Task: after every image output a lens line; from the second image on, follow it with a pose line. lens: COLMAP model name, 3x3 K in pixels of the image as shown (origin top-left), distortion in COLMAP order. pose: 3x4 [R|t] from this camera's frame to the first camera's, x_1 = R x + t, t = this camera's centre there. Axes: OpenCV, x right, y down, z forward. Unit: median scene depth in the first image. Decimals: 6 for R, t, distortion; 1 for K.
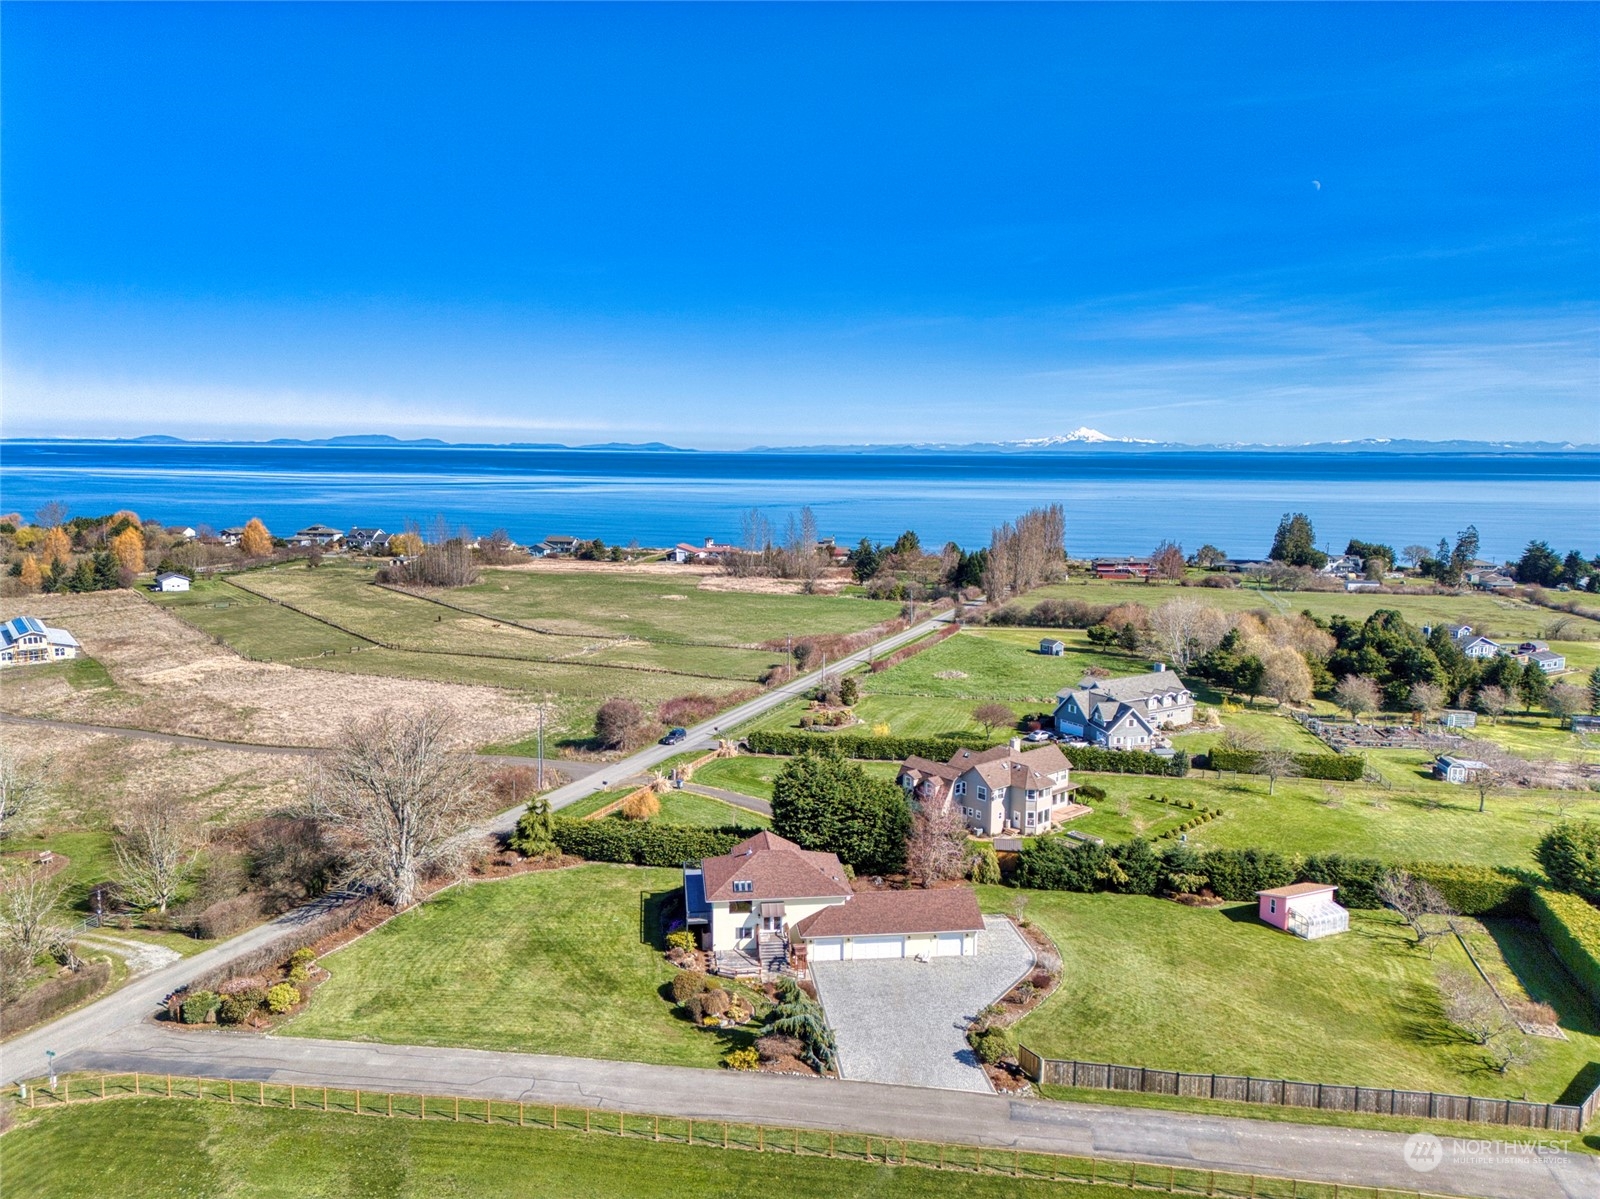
lens RADIAL K [[1107.4, 0, 807.7], [0, 1107.4, 600.1], [0, 0, 1]] dist [0.149591, -0.303646]
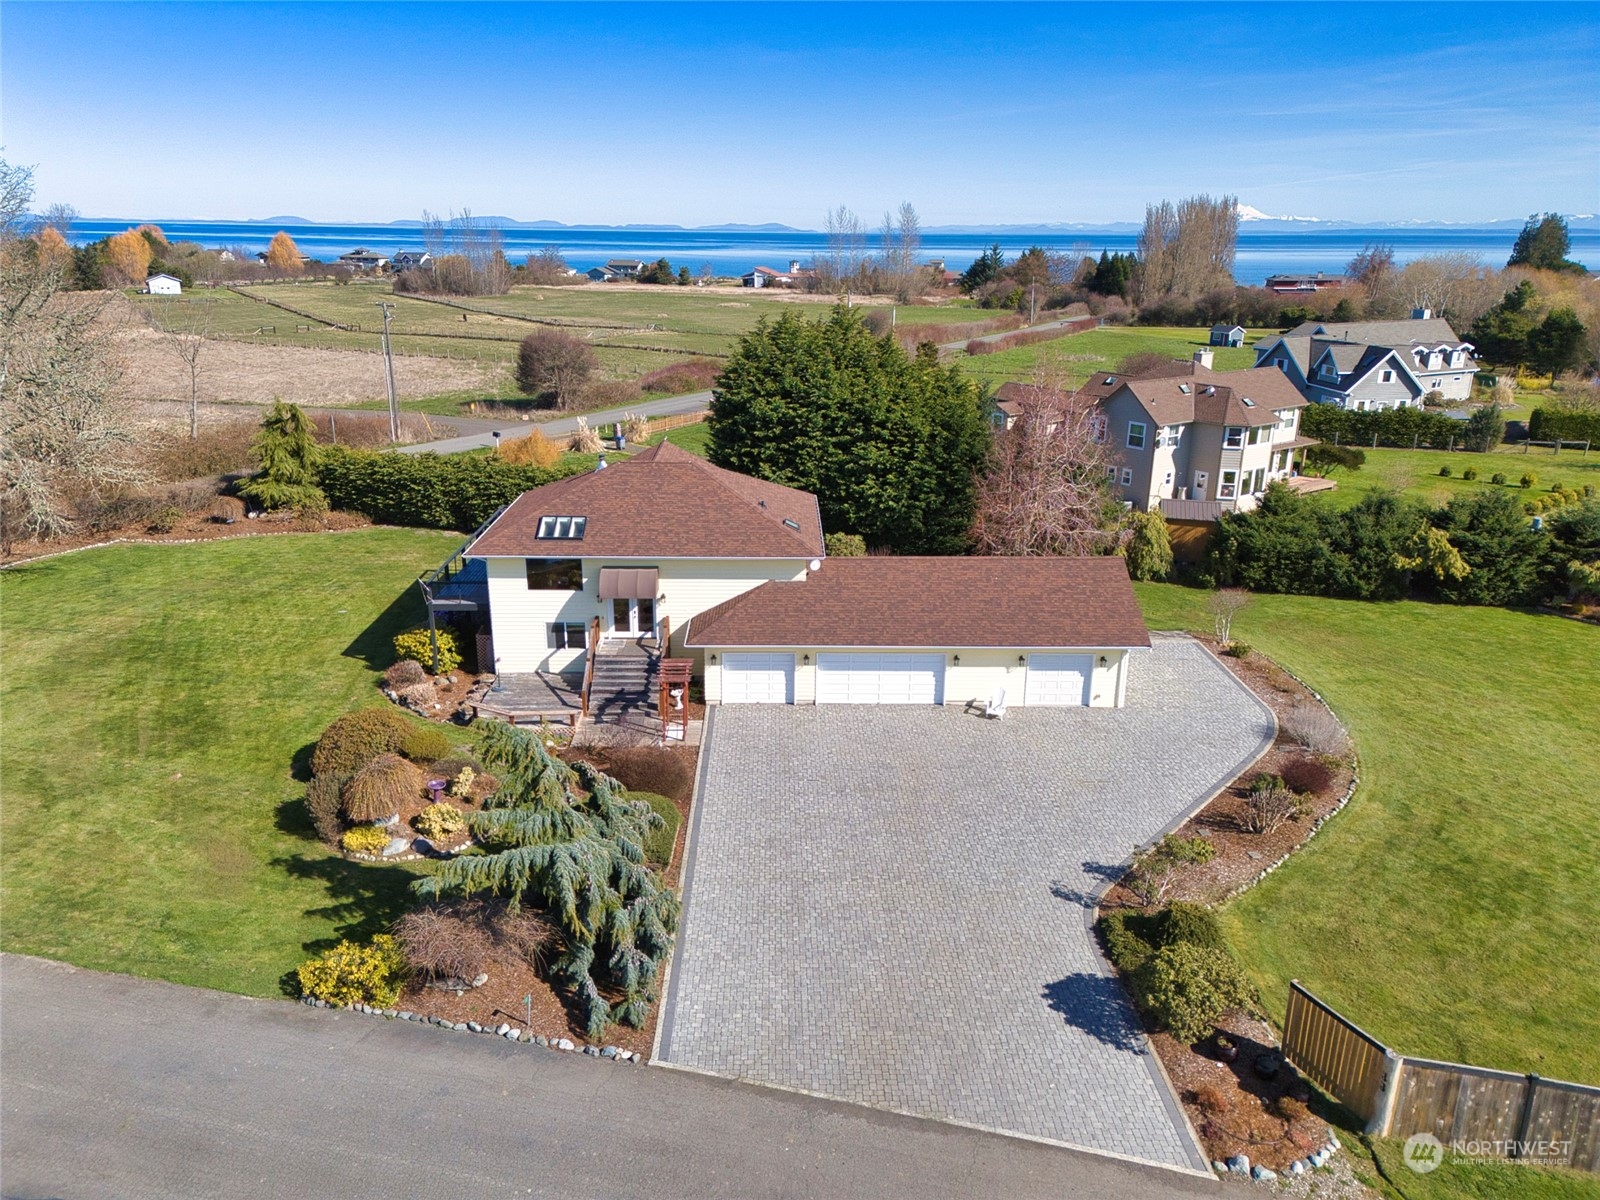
lens RADIAL K [[1125.4, 0, 800.1], [0, 1125.4, 594.3], [0, 0, 1]] dist [0.090776, -0.077565]
pose [[0.993978, 0.030538, -0.105237, 0.071411], [-0.011127, 0.983546, 0.180314, 0.190593], [0.109012, -0.178057, 0.977963, 0.556347]]
